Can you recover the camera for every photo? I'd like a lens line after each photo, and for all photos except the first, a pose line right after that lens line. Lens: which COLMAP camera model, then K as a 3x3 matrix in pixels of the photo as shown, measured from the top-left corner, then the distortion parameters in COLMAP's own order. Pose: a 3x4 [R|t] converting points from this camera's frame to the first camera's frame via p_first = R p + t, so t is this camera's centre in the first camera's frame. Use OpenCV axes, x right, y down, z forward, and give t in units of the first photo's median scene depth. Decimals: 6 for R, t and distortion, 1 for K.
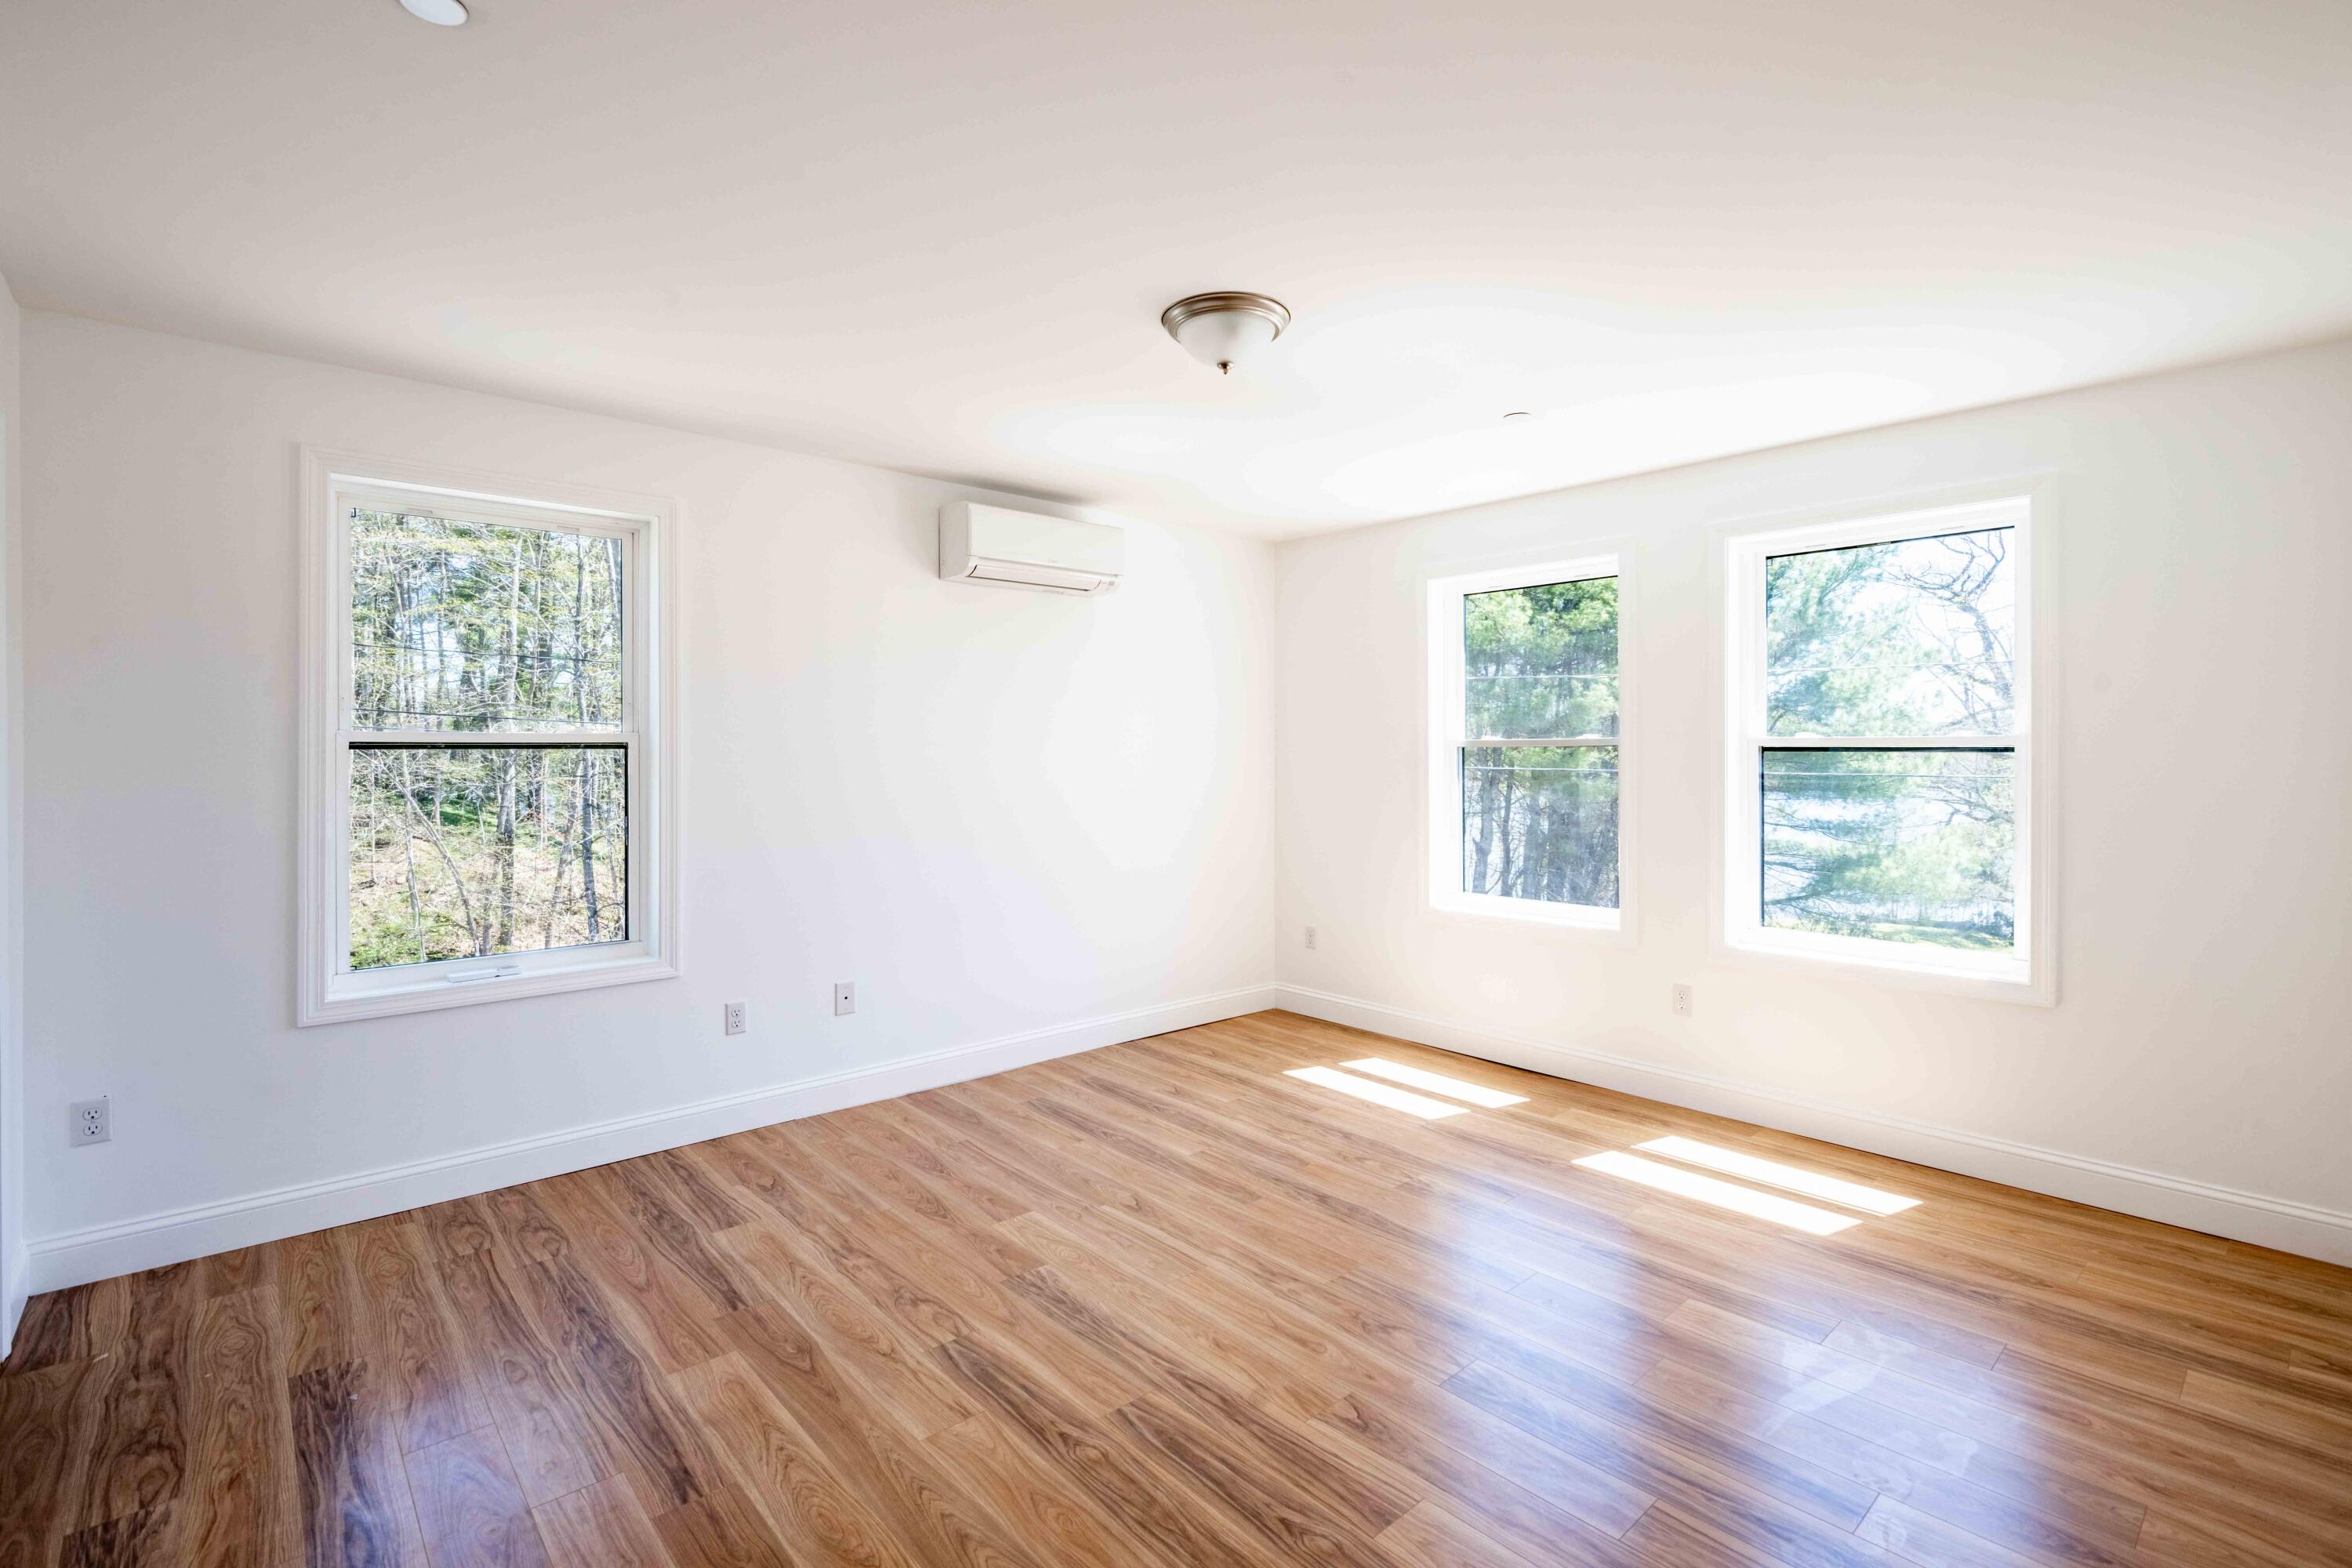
lens RADIAL K [[1073.4, 0, 1162.6], [0, 1073.4, 759.1], [0, 0, 1]] dist [0.000935, -0.003009]
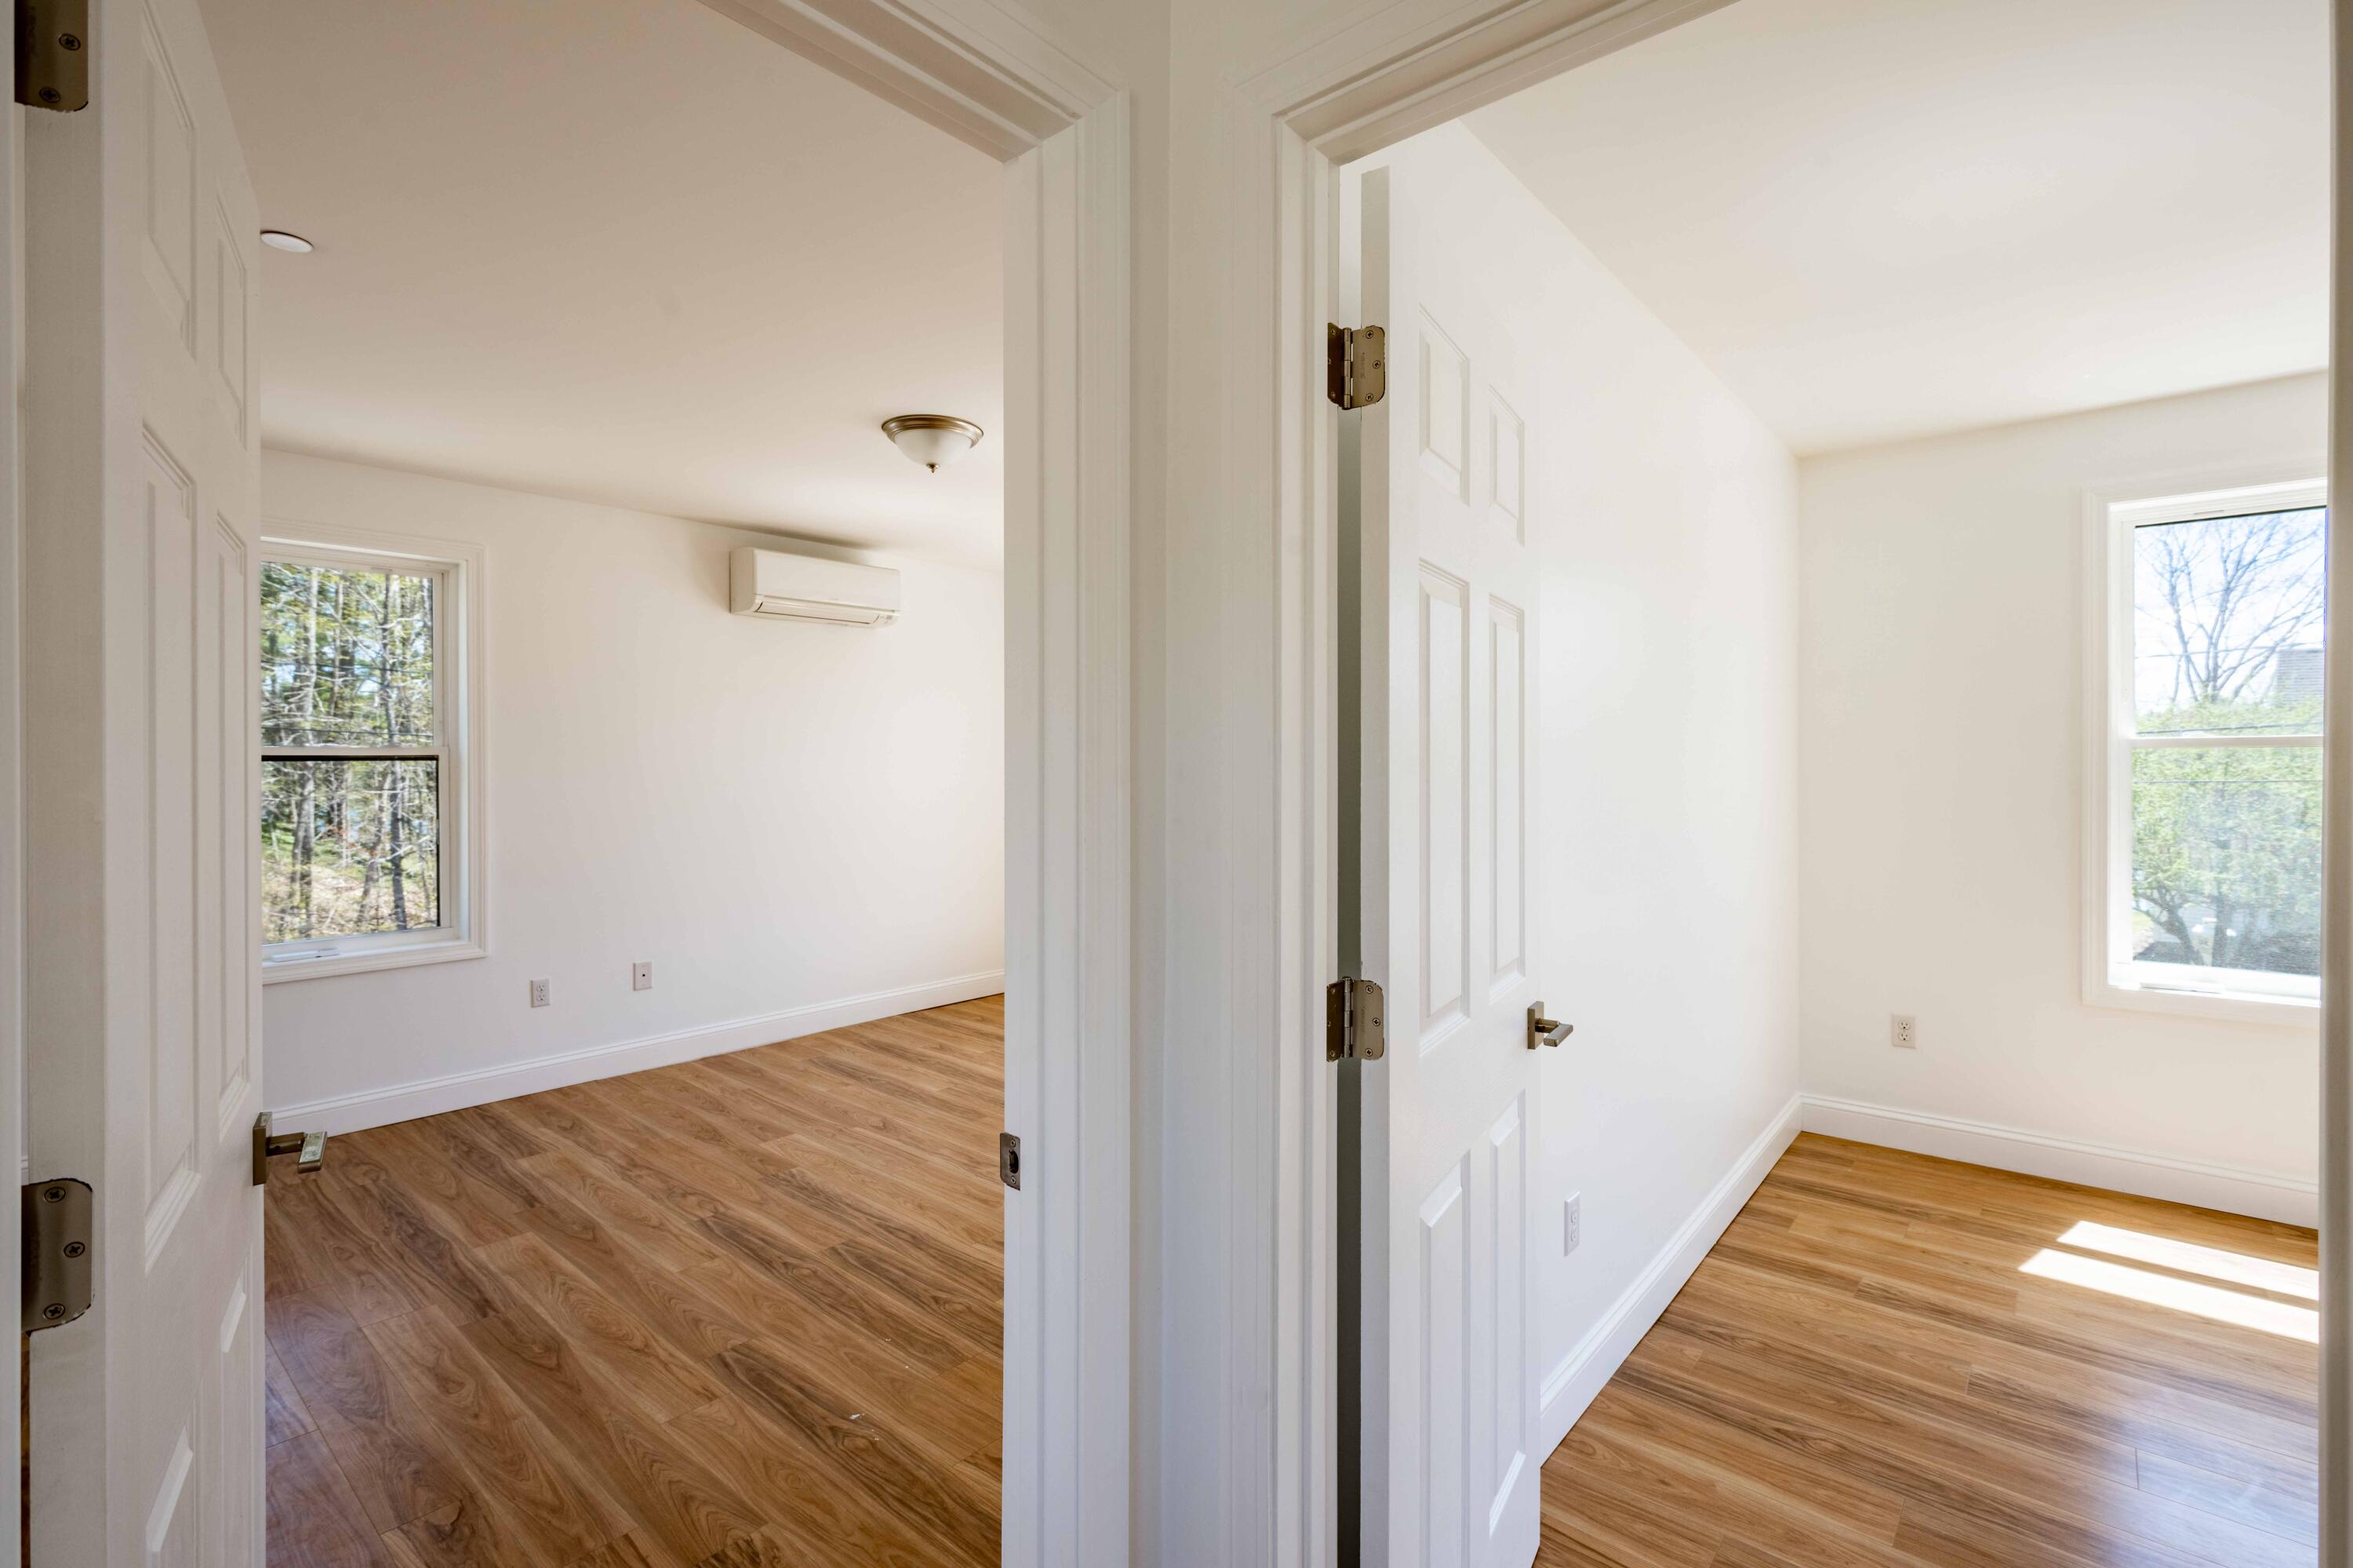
lens RADIAL K [[1073.9, 0, 1175.0], [0, 1073.9, 764.8], [0, 0, 1]] dist [0.000935, -0.003009]
pose [[0.990683, -0.004629, 0.136108, 0.150044], [0.005121, 0.999982, -0.003262, 0.002615], [-0.136090, 0.003929, 0.990689, -0.294267]]
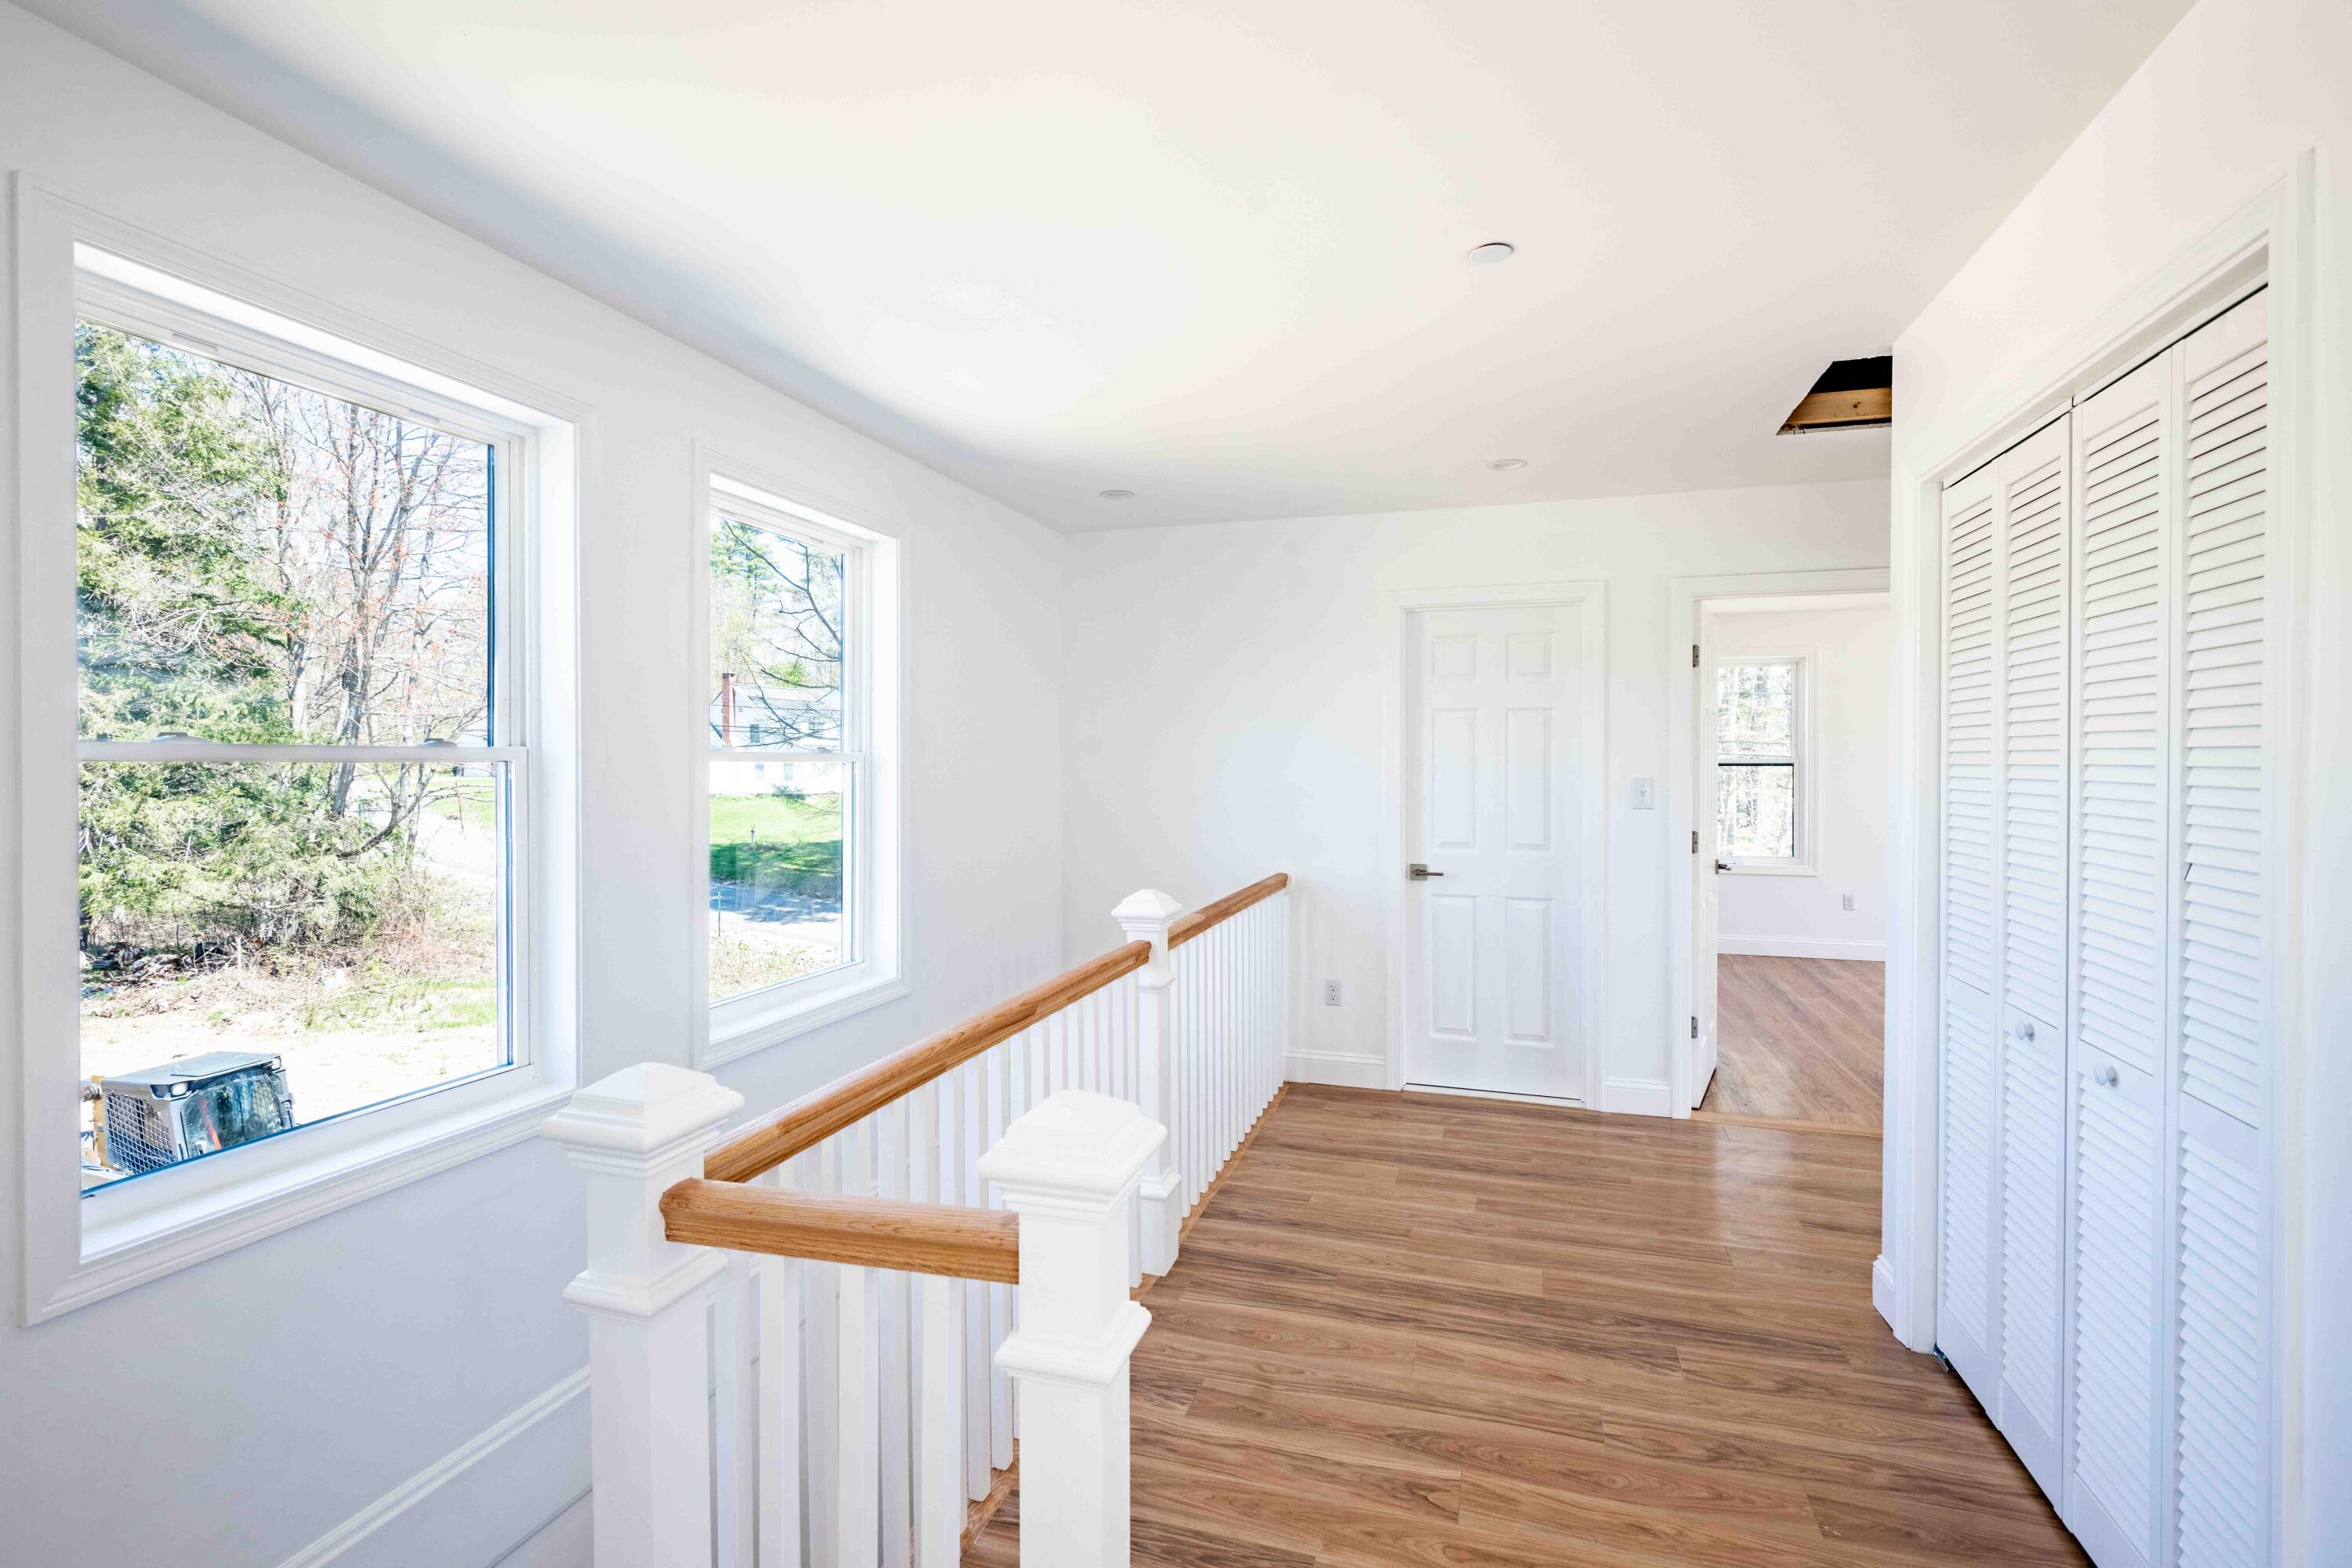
lens RADIAL K [[1073.4, 0, 1159.9], [0, 1073.4, 769.7], [0, 0, 1]] dist [0.000935, -0.003009]
pose [[0.511599, 0.001880, -0.859223, 0.789822], [-0.006932, 0.999974, -0.001939, 0.012162], [0.859197, 0.006948, 0.511598, -1.341296]]
